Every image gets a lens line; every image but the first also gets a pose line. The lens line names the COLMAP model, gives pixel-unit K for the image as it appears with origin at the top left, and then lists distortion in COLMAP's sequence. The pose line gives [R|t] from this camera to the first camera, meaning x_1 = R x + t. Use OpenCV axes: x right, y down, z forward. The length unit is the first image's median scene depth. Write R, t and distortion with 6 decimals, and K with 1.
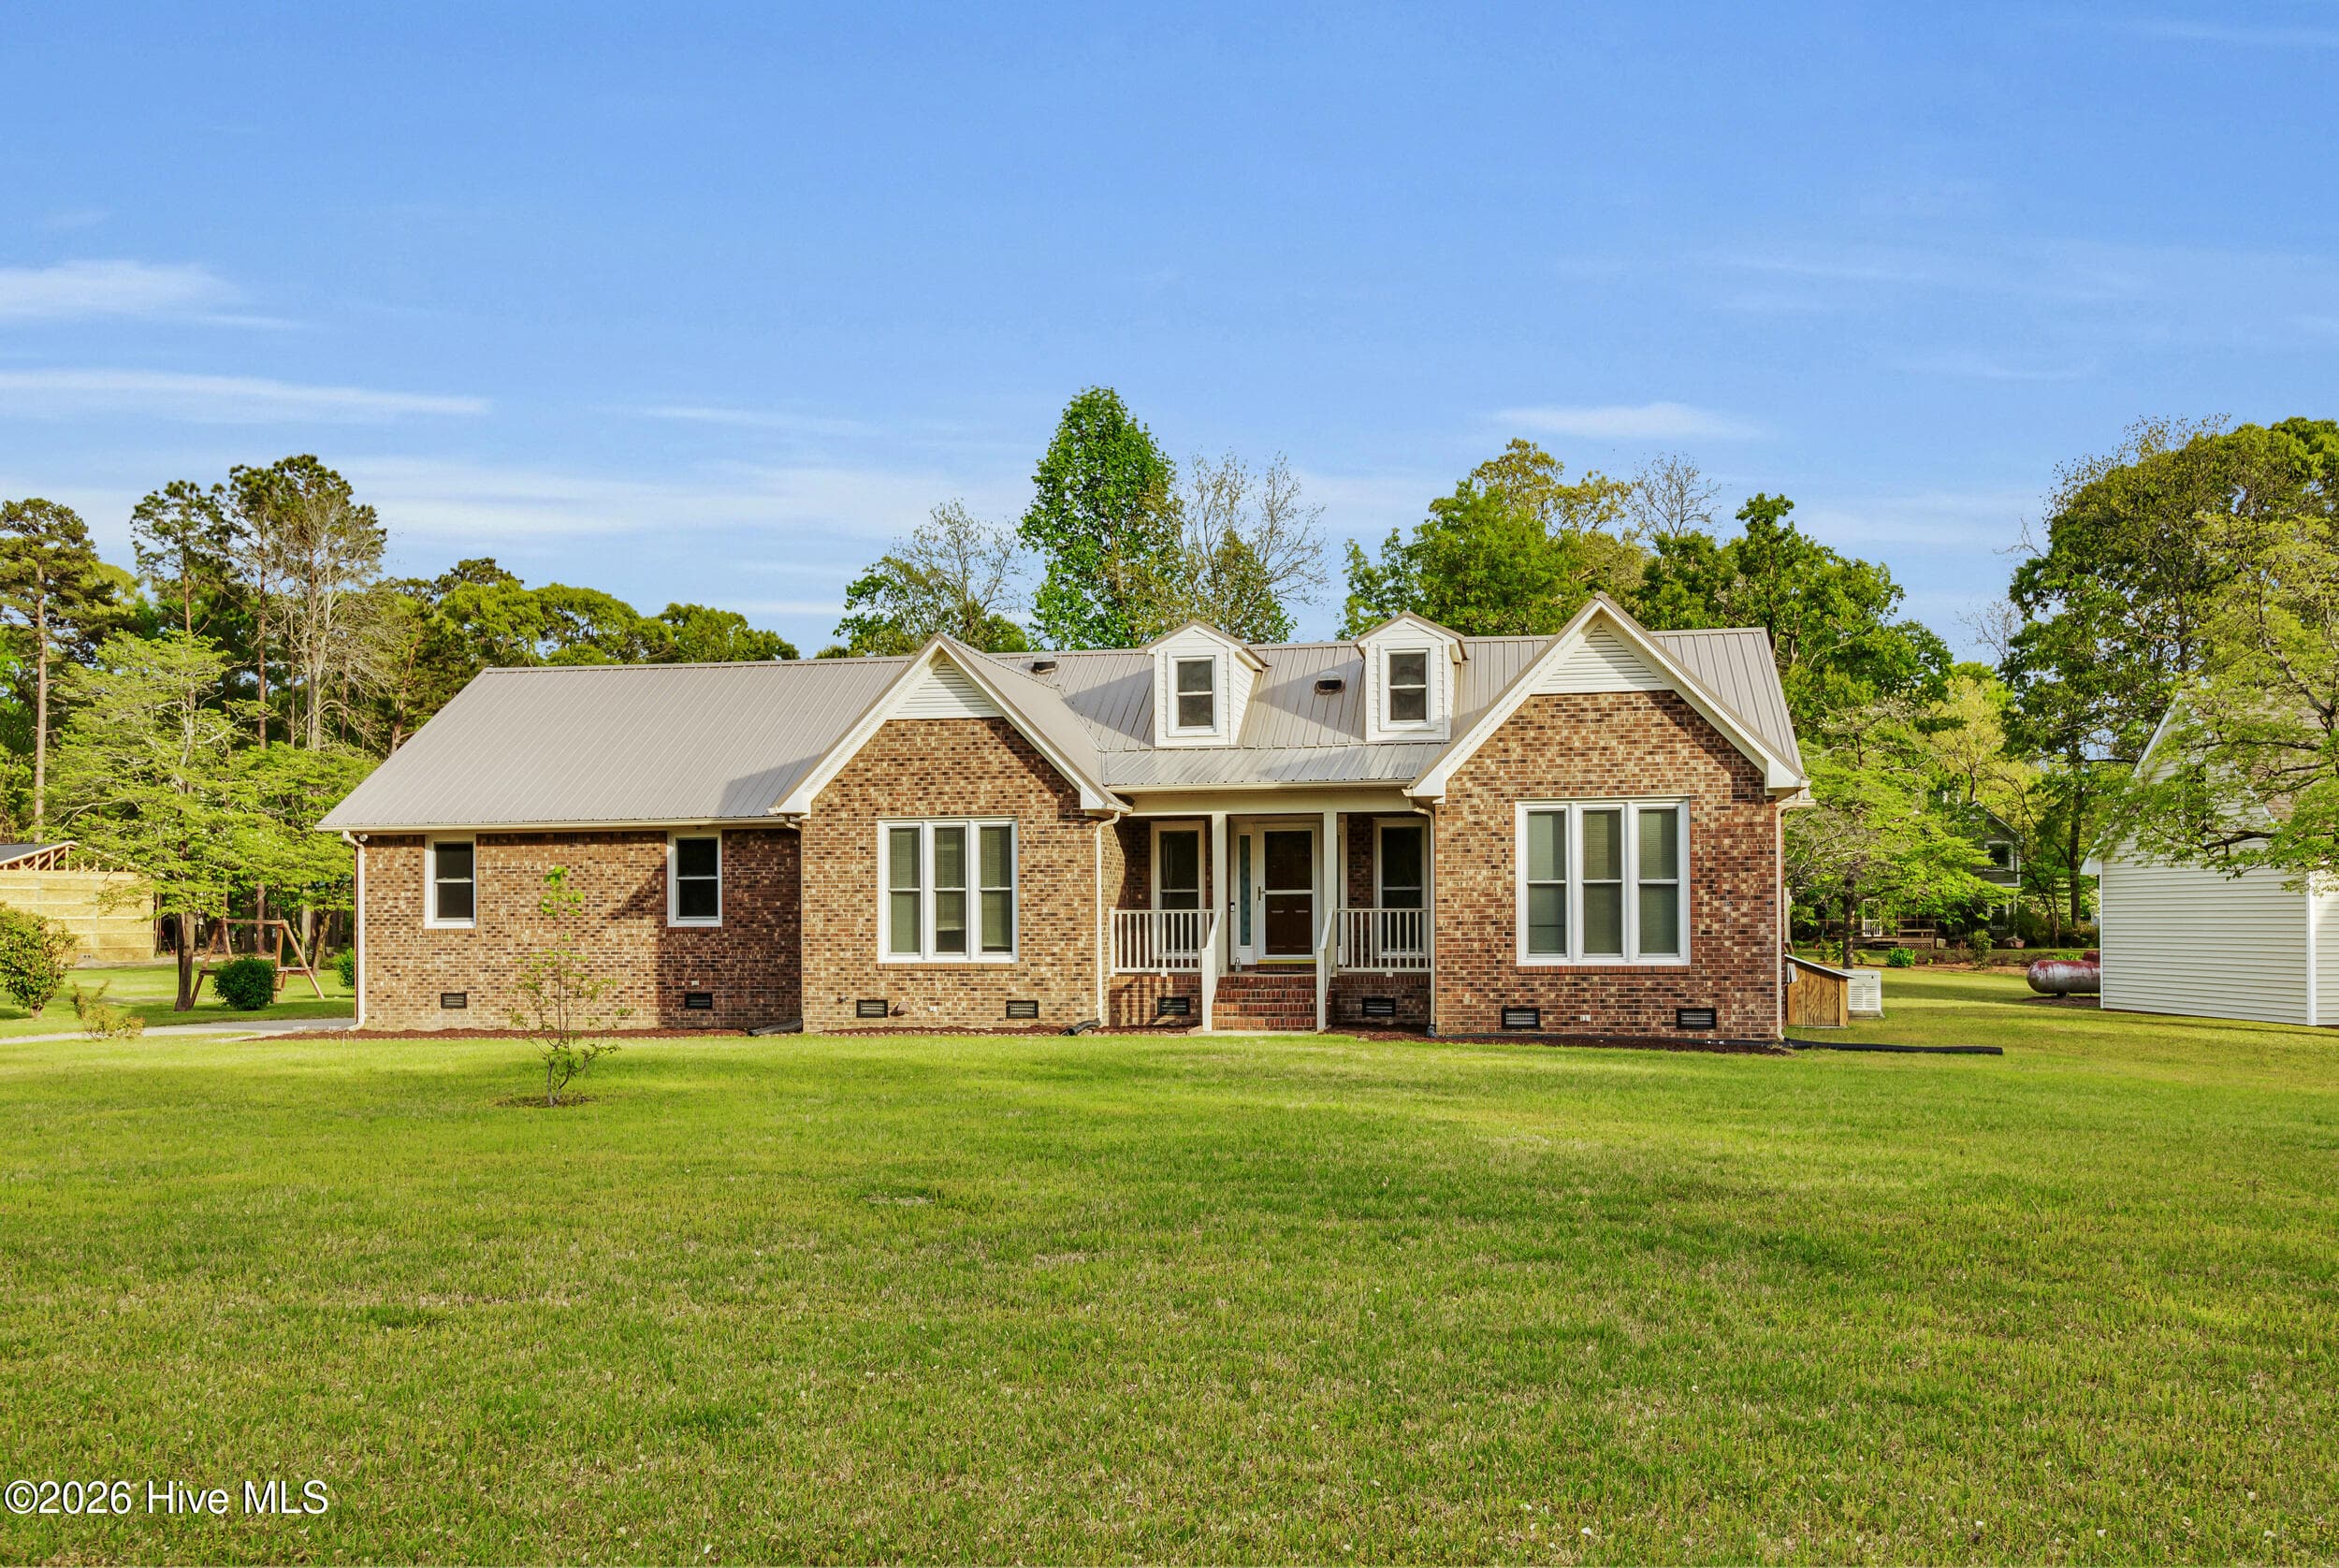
lens RADIAL K [[1939.0, 0, 1161.6], [0, 1939.0, 870.7], [0, 0, 1]] dist [0.006124, -0.002236]
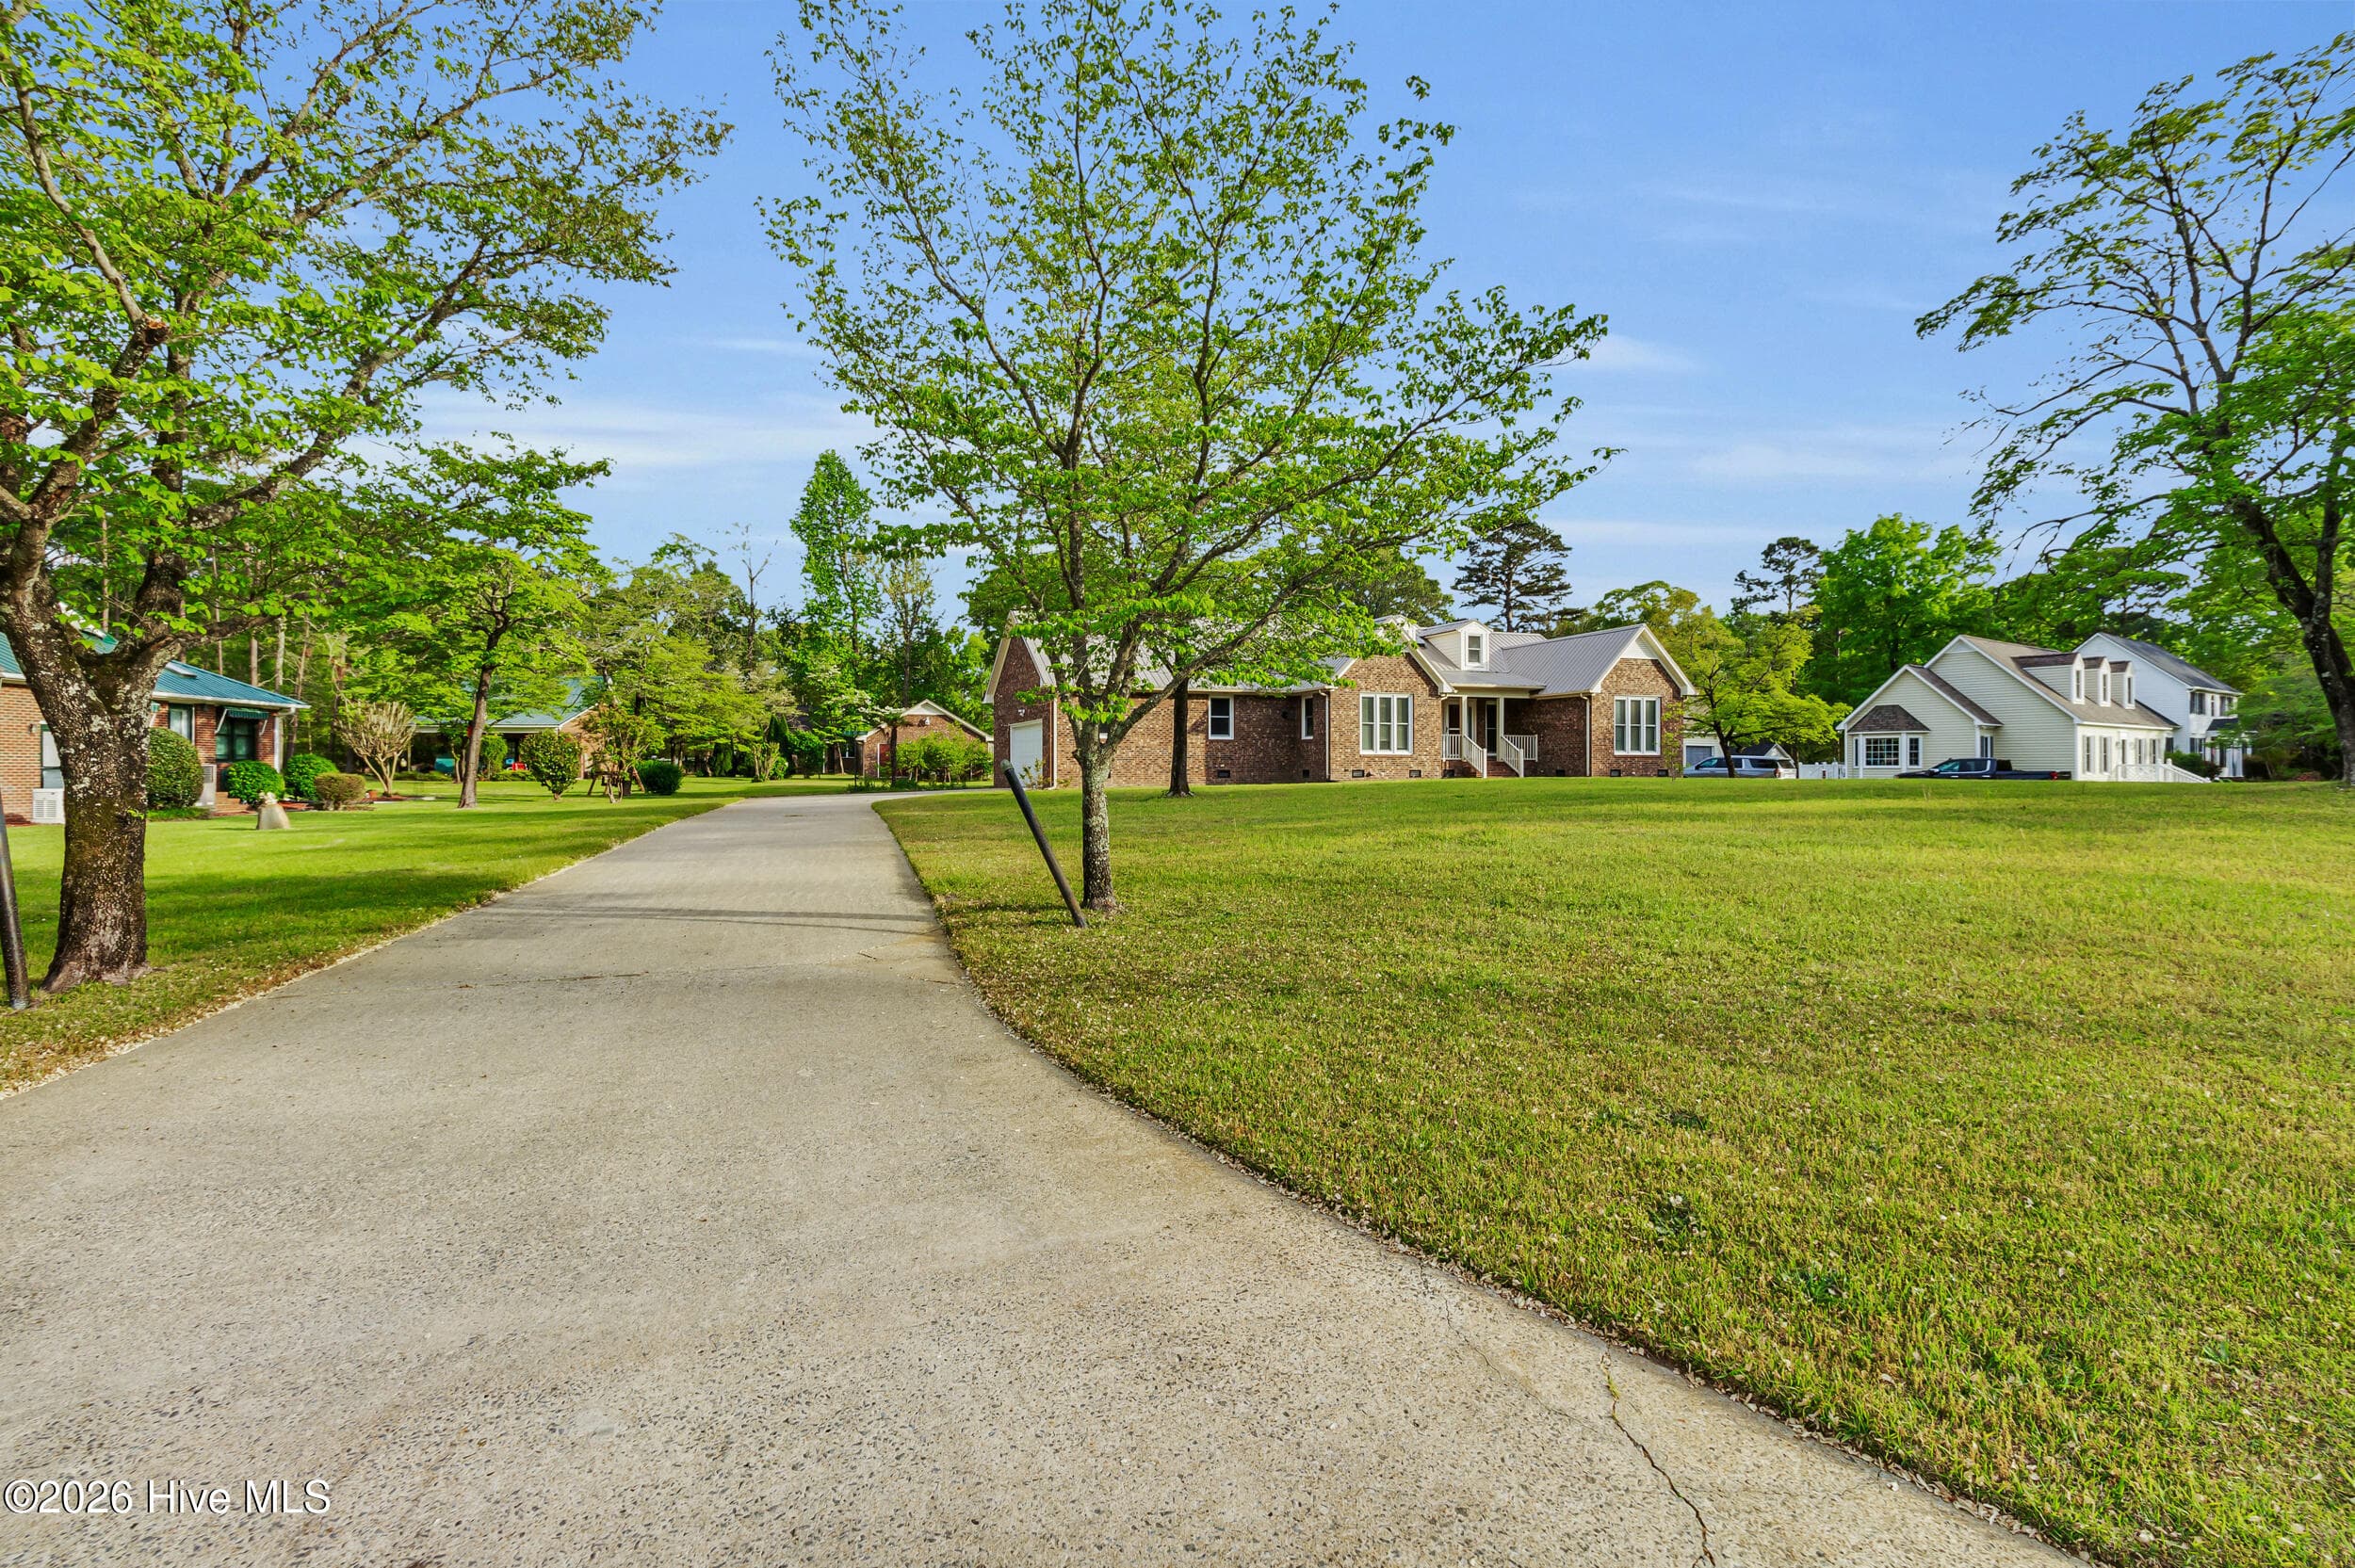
lens RADIAL K [[1099.5, 0, 1186.2], [0, 1099.5, 781.7], [0, 0, 1]] dist [-0.002577, -0.000137]
pose [[0.843552, -0.000640, 0.537048, -0.924597], [-0.018193, 0.999391, 0.029766, 0.040113], [-0.536740, -0.034879, 0.843027, -0.006295]]
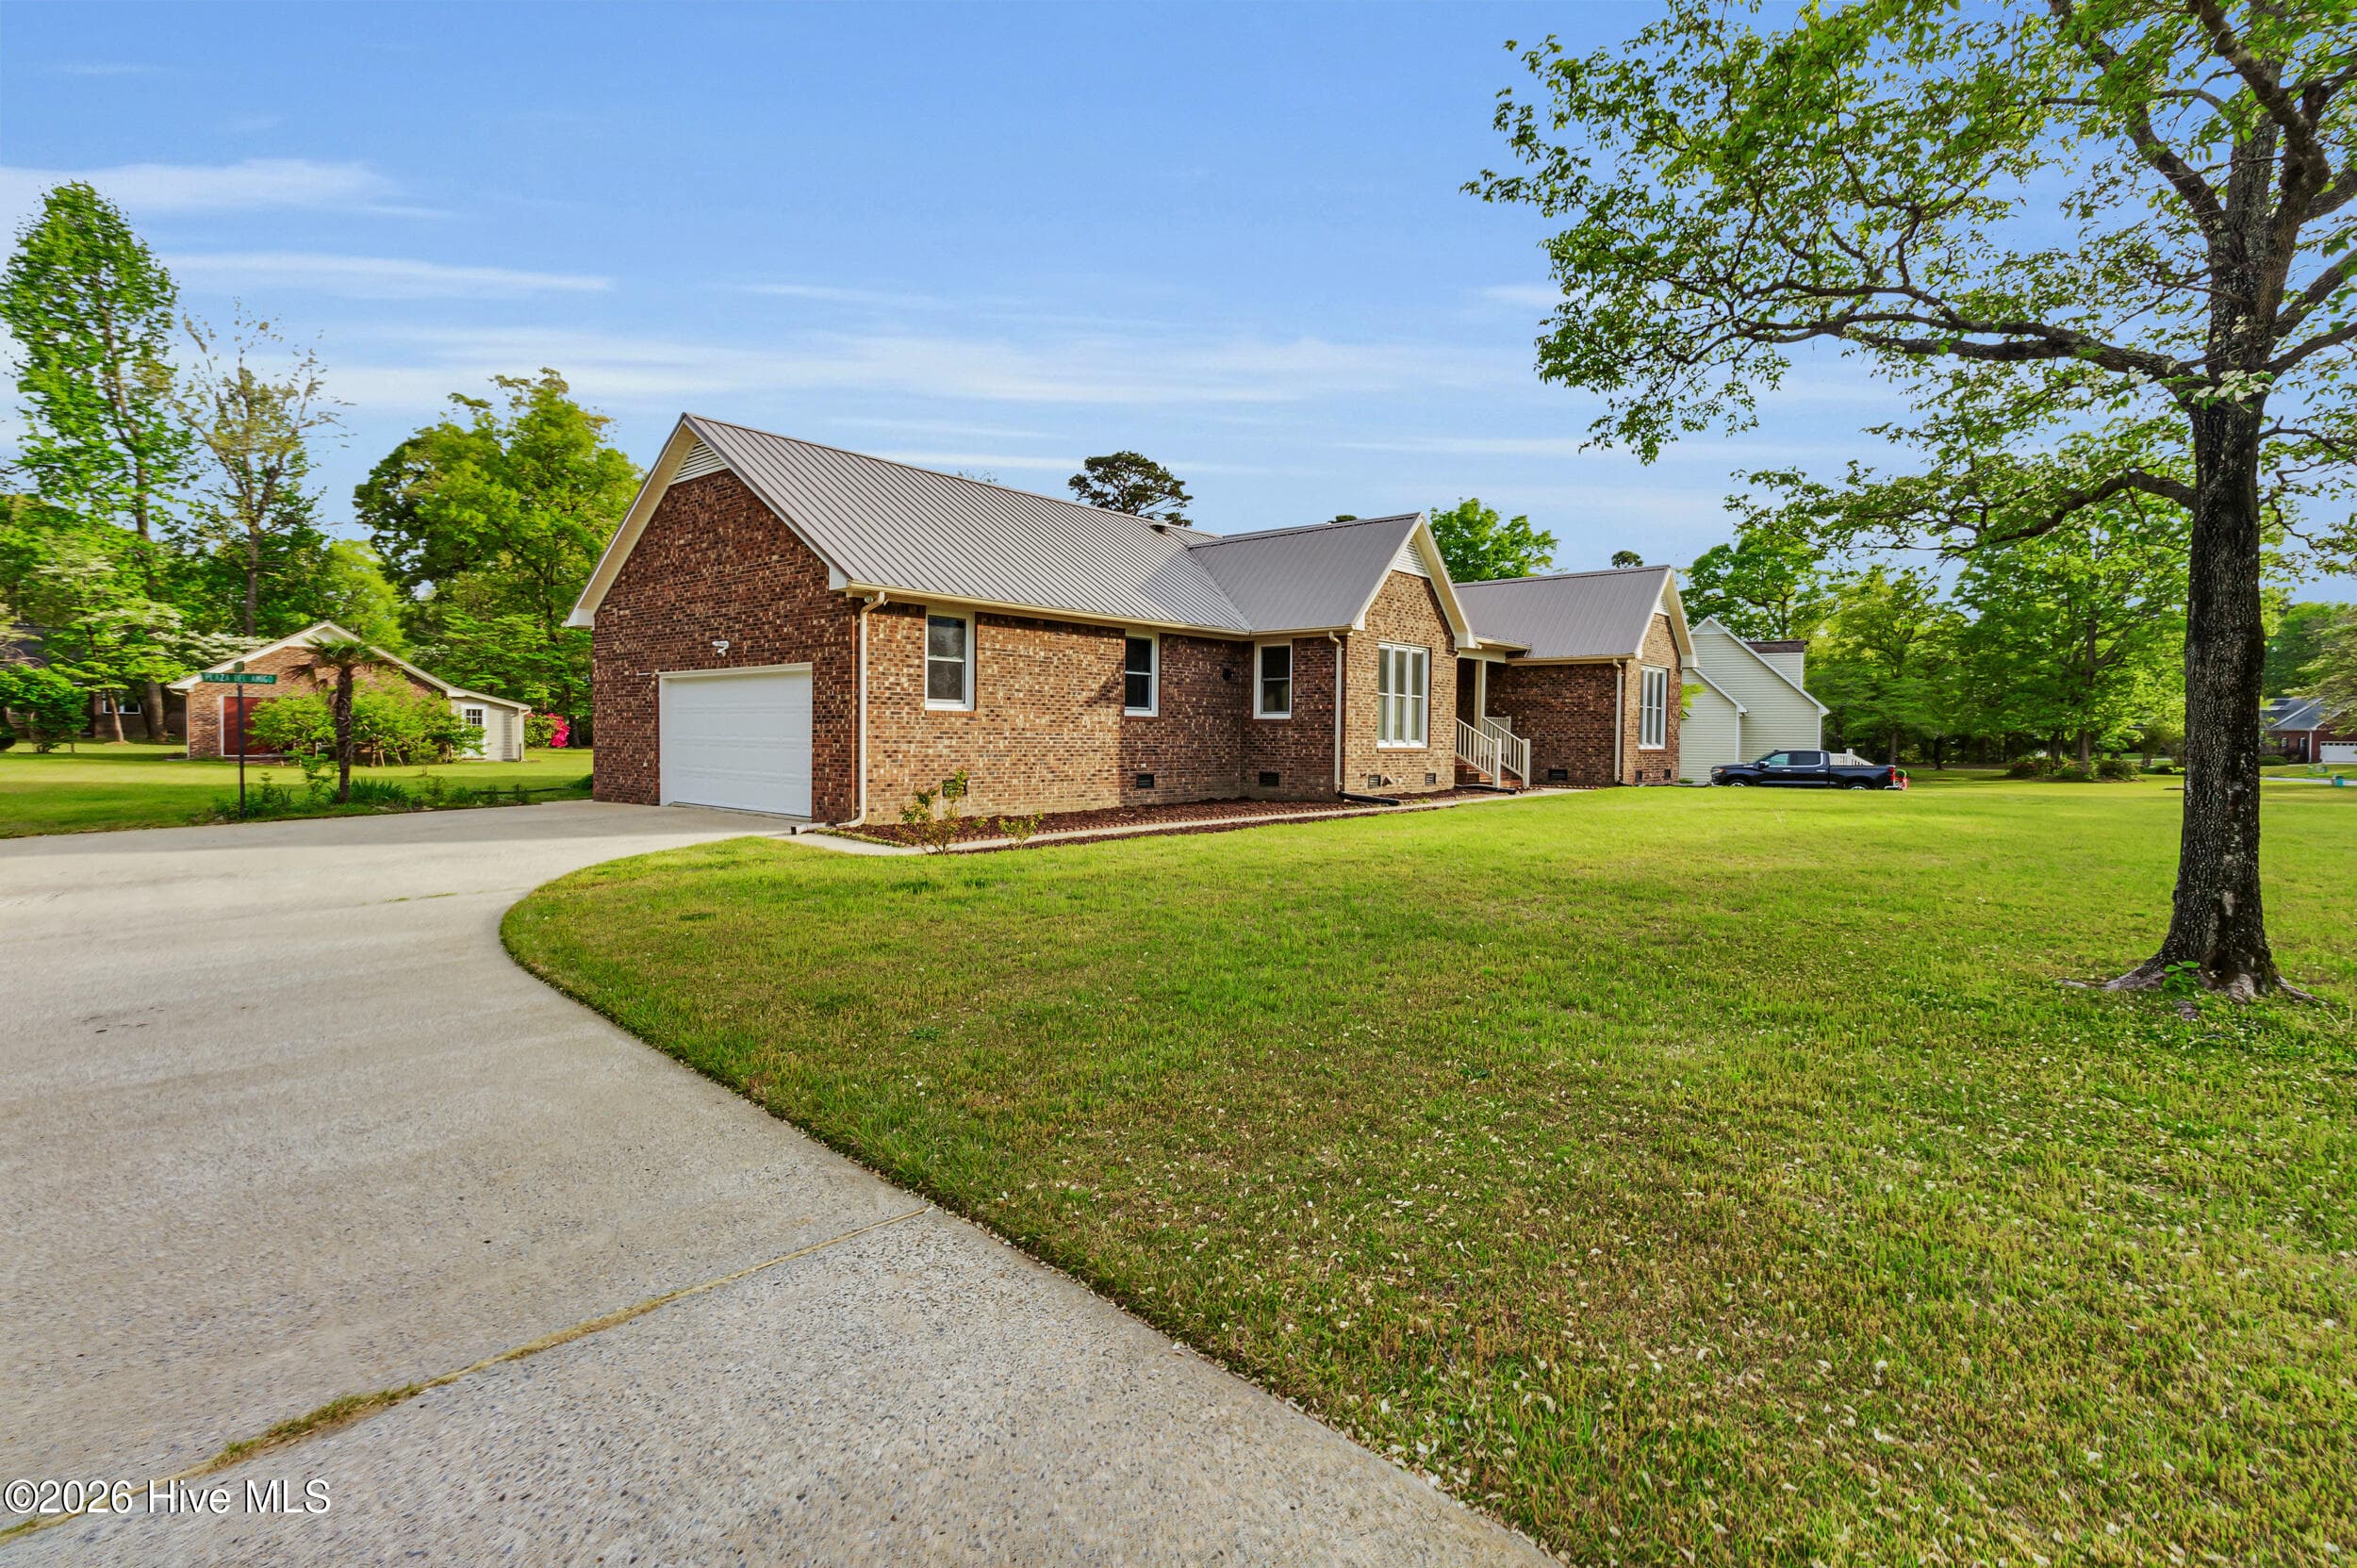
lens RADIAL K [[1102.9, 0, 1179.6], [0, 1102.9, 778.5], [0, 0, 1]] dist [-0.001860, 0.001946]
pose [[0.502134, -0.021778, 0.864515, -0.787872], [-0.037947, 0.998165, 0.047185, 0.033946], [-0.863957, -0.056499, 0.500387, 0.653084]]
